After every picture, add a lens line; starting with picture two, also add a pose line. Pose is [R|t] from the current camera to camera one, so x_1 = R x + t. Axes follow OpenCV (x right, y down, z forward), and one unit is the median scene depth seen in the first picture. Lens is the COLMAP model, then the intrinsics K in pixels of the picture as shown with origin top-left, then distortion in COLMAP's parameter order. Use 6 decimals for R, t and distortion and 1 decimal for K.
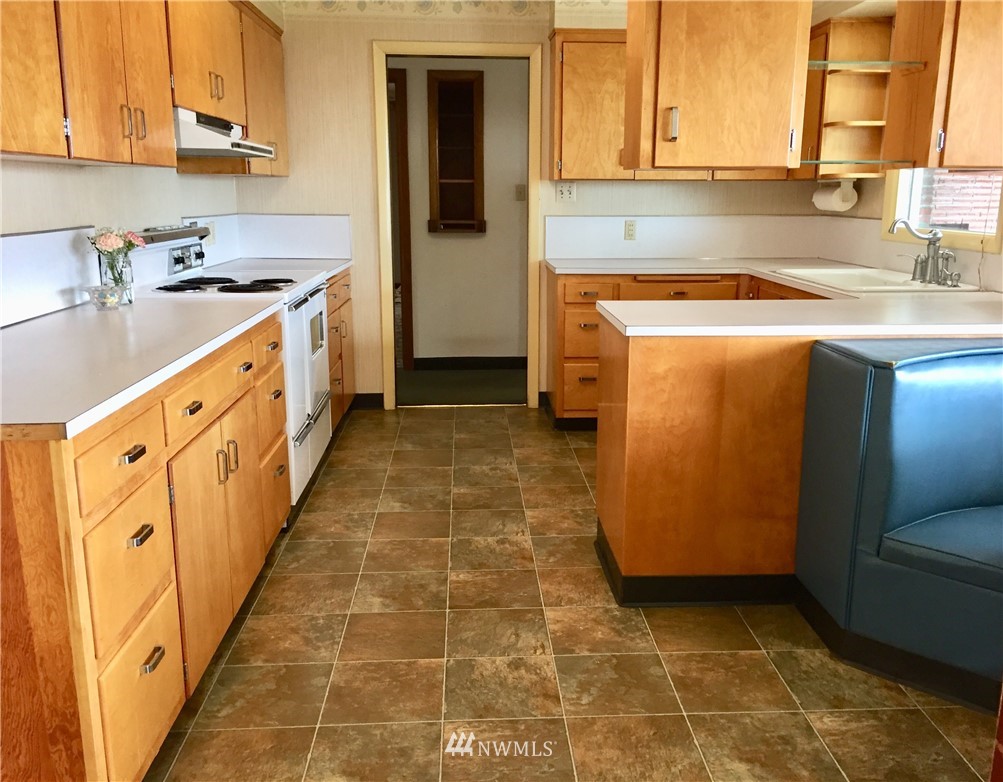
lens RADIAL K [[877.1, 0, 501.5], [0, 877.1, 391.0], [0, 0, 1]] dist [0.007872, -0.013525]
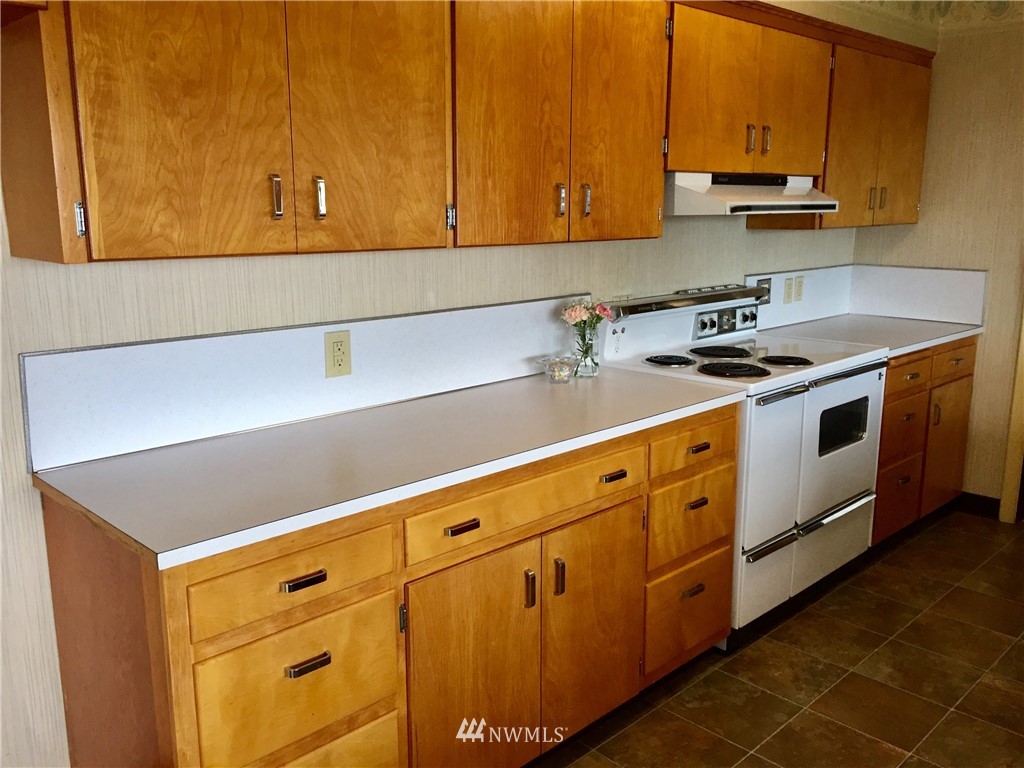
lens RADIAL K [[867.6, 0, 512.0], [0, 867.6, 384.0], [0, 0, 1]] dist [0.057088, -0.008336]
pose [[0.685501, 0.136271, -0.715205, 0.194032], [-0.154957, 0.987129, 0.039560, -0.107373], [0.711390, 0.083708, 0.697794, 0.244120]]
